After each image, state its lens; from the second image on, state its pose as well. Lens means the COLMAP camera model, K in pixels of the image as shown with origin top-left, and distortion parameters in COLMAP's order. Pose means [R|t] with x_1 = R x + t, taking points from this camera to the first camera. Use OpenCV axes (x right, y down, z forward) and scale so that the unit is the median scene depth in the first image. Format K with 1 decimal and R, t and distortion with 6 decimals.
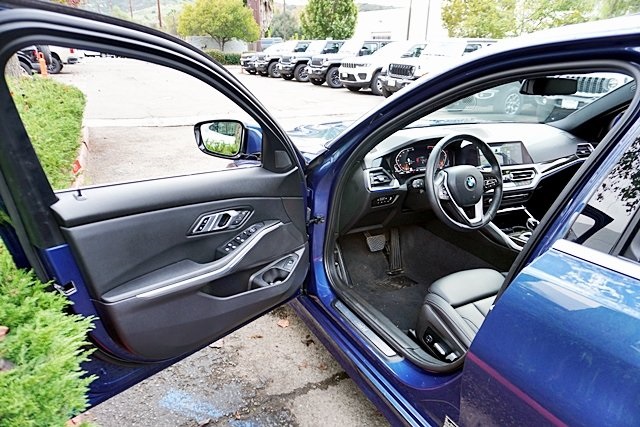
lens RADIAL K [[429.9, 0, 320.0], [0, 429.9, 213.5], [0, 0, 1]] dist [-0.048579, 0.038865]
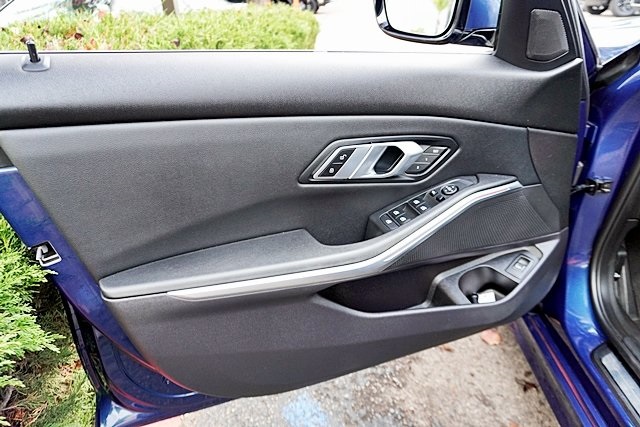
lens RADIAL K [[429.9, 0, 320.0], [0, 429.9, 213.5], [0, 0, 1]] dist [-0.048579, 0.038865]
pose [[0.860413, 0.174554, -0.478769, -0.047315], [-0.115087, 0.981792, 0.151124, 0.009196], [0.496431, -0.074929, 0.864836, 0.492046]]
